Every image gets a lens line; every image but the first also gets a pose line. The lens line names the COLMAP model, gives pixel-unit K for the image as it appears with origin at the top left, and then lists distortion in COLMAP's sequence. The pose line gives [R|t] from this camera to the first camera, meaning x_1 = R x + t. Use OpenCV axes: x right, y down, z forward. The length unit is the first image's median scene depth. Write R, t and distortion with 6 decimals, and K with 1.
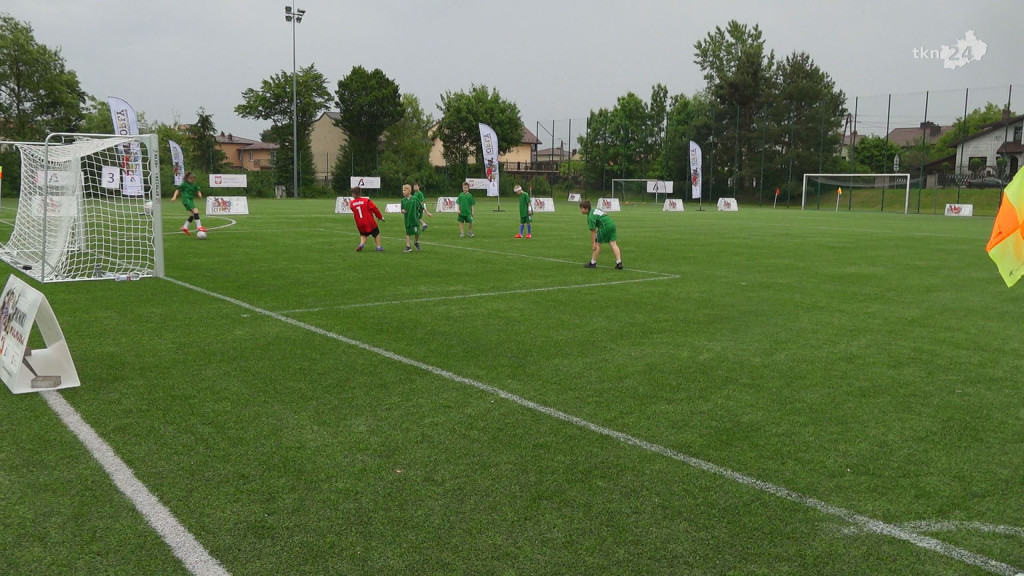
lens RADIAL K [[814.7, 0, 512.0], [0, 814.7, 288.0], [0, 0, 1]] dist [-0.000127, 0.003622]
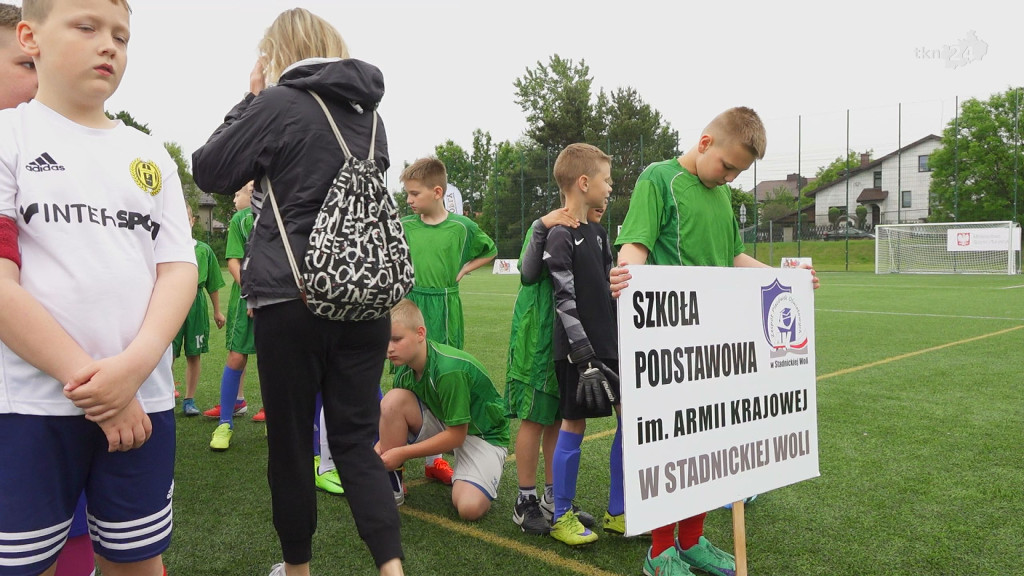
lens RADIAL K [[848.2, 0, 513.8], [0, 848.2, 281.5], [0, 0, 1]] dist [-0.000205, -0.000188]
pose [[0.992559, -0.027741, 0.118566, 0.114165], [0.038776, 0.995022, -0.091799, -0.009627], [-0.115430, 0.095713, 0.988694, 0.143162]]
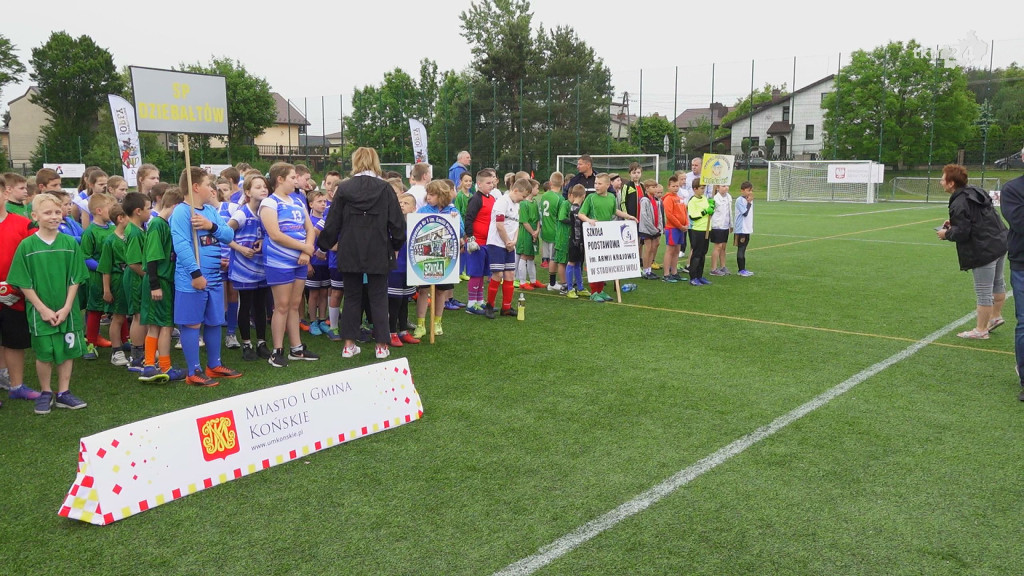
lens RADIAL K [[848.2, 0, 513.8], [0, 848.2, 281.5], [0, 0, 1]] dist [-0.000205, -0.000188]
pose [[0.980015, -0.037104, 0.195434, 0.087681], [0.036369, 0.999311, 0.007348, -0.005391], [-0.195572, -0.000094, 0.980689, 0.056412]]
